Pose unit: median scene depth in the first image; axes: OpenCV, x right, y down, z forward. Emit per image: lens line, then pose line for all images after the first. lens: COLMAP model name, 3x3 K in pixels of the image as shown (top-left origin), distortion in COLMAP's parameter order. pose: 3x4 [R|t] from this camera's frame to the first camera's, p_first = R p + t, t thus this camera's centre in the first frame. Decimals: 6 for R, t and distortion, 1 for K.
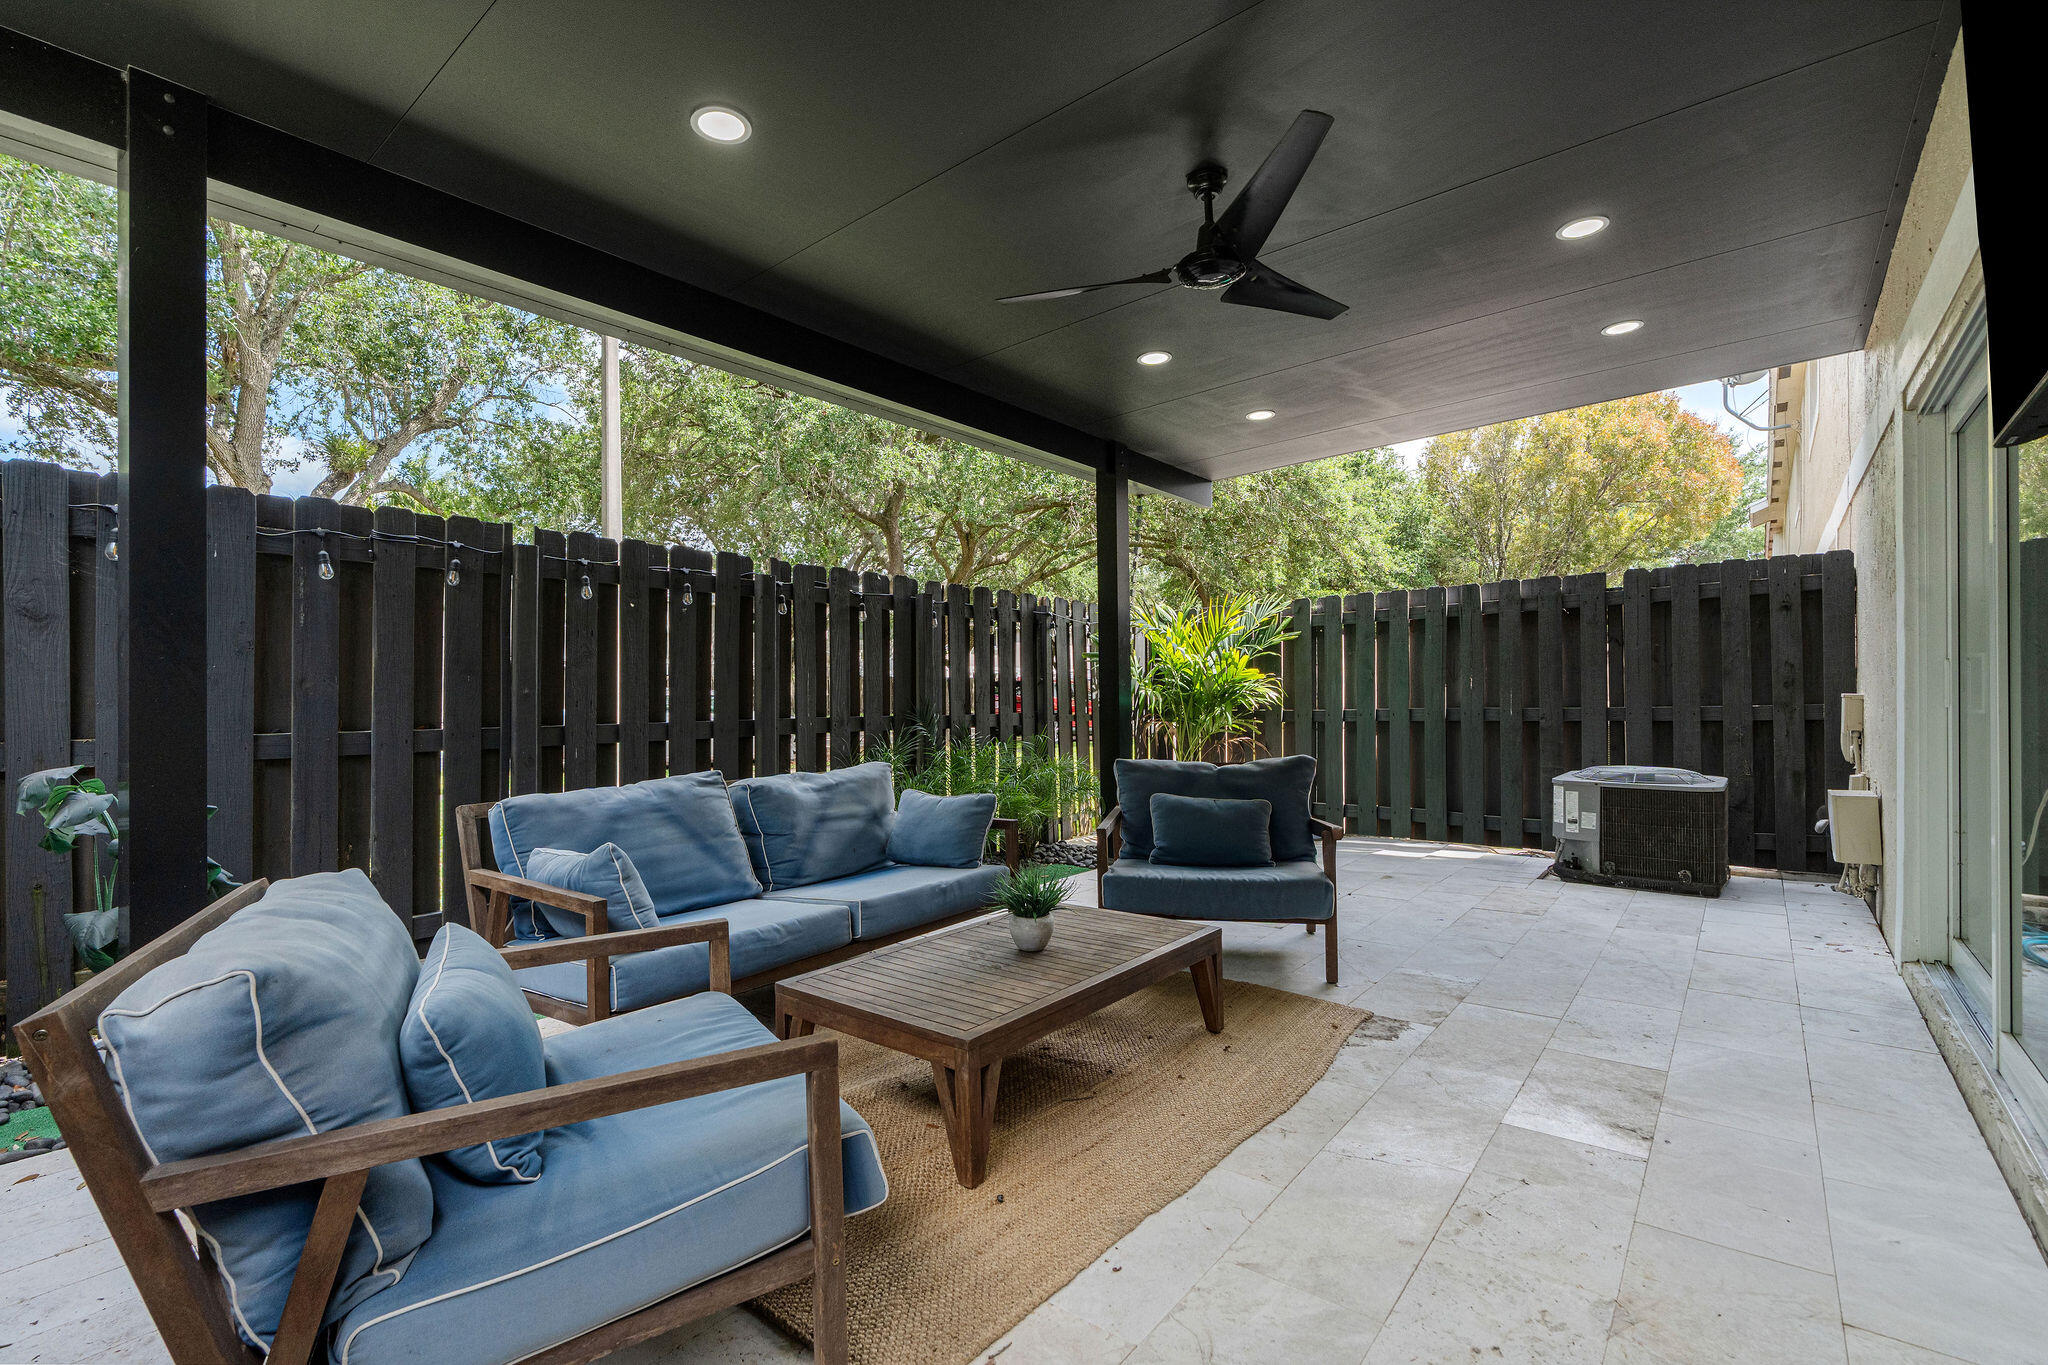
lens RADIAL K [[914.7, 0, 1023.9], [0, 914.7, 687.2], [0, 0, 1]] dist [-0.001742, -0.000052]
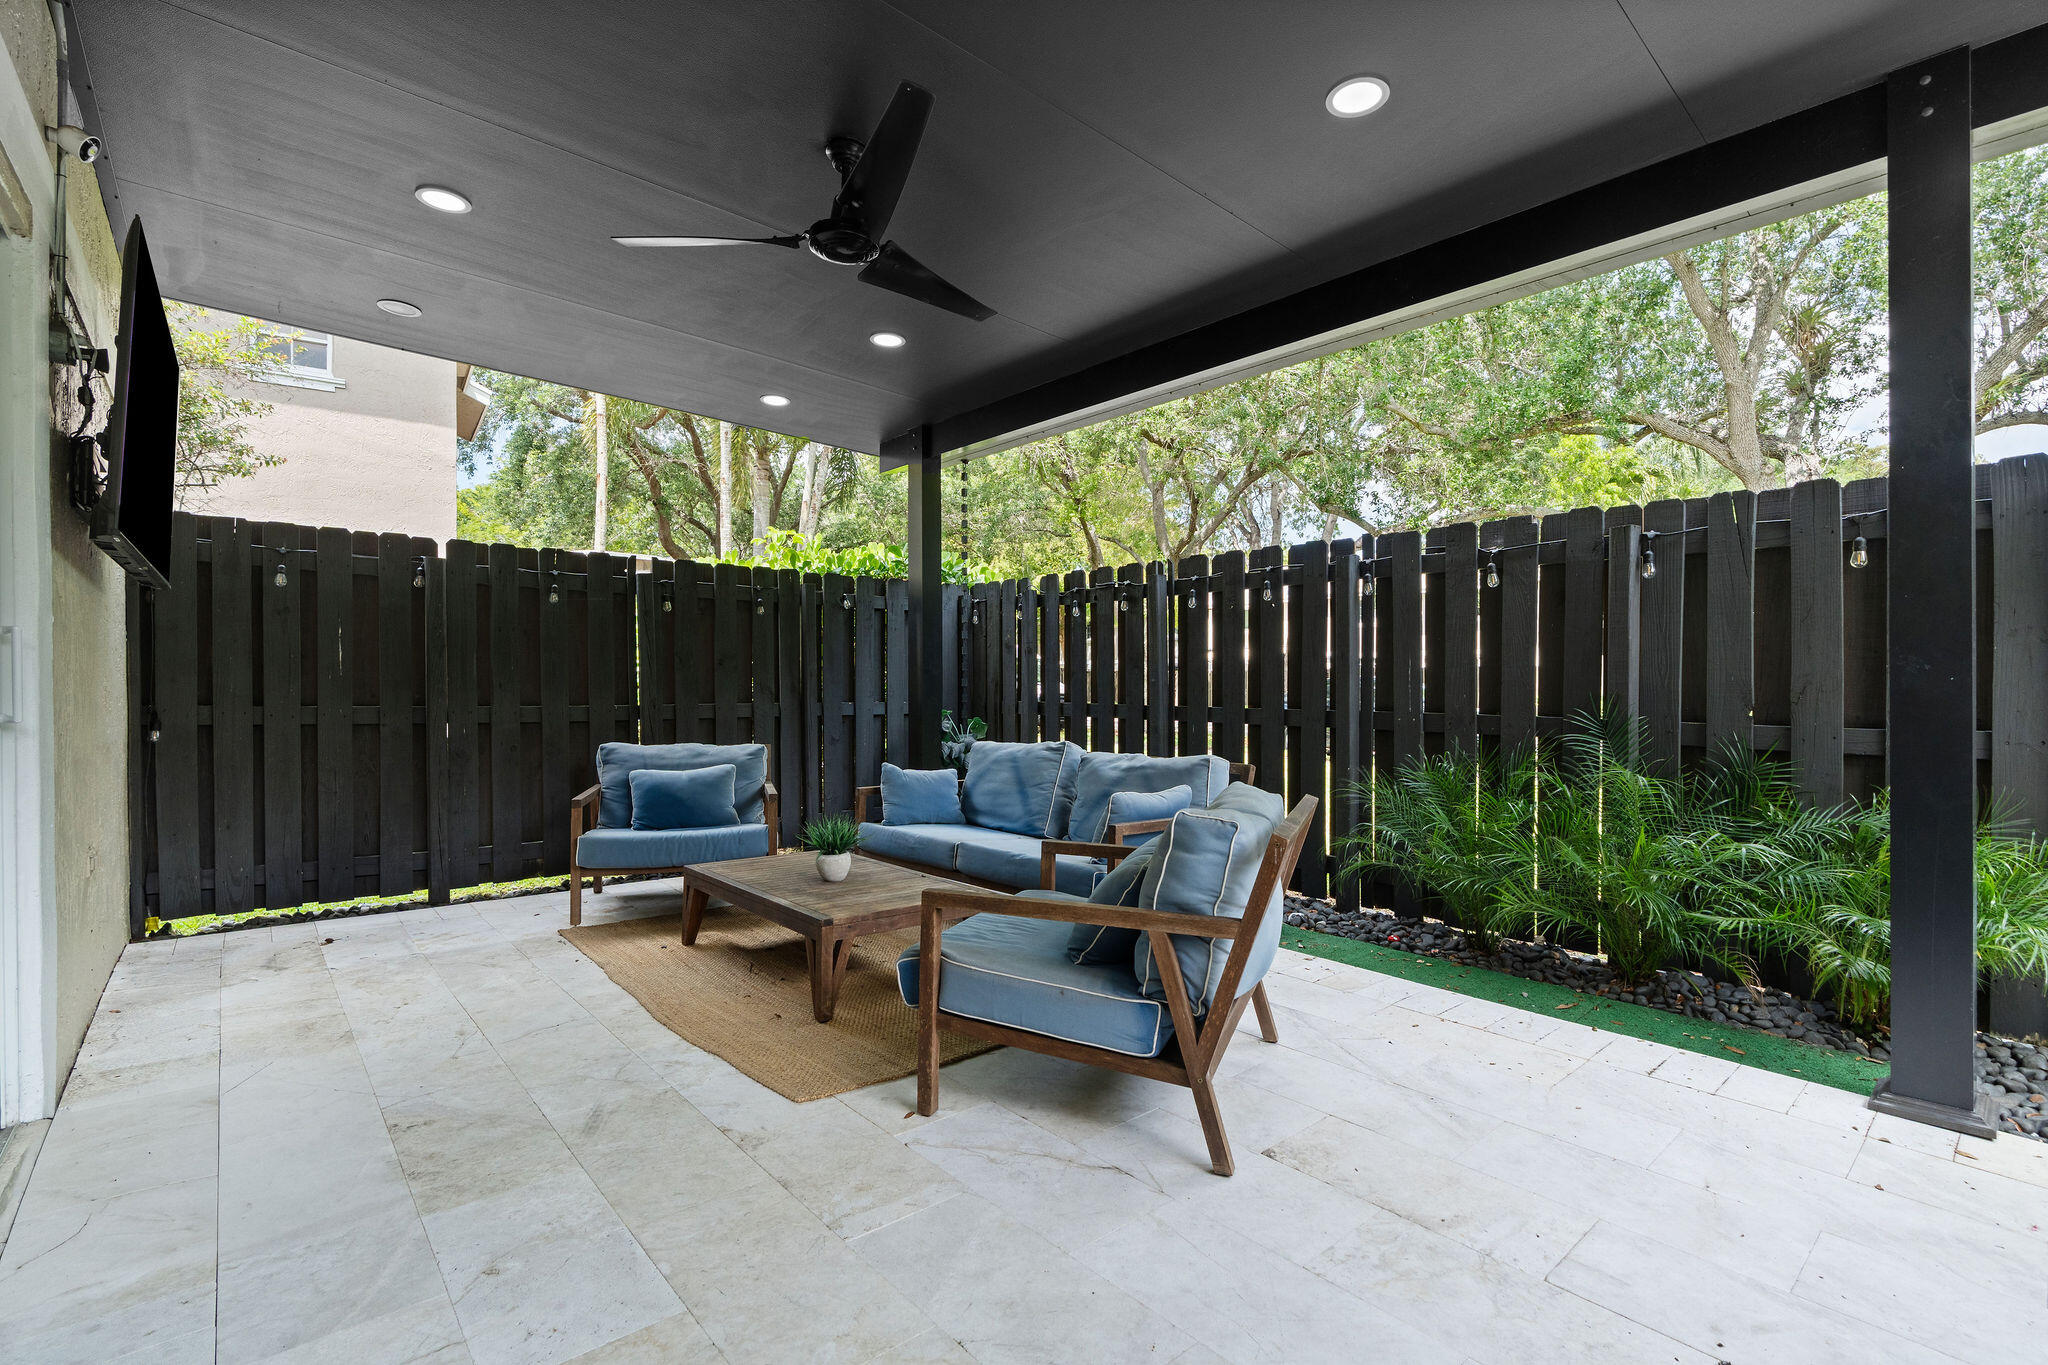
lens RADIAL K [[926.2, 0, 1013.5], [0, 926.2, 683.1], [0, 0, 1]] dist [-0.001180, 0.000009]
pose [[-0.182611, 0.001265, -0.983184, 0.835173], [-0.007148, 0.999971, 0.002614, 0.006723], [0.983159, 0.007505, -0.182596, 0.999939]]
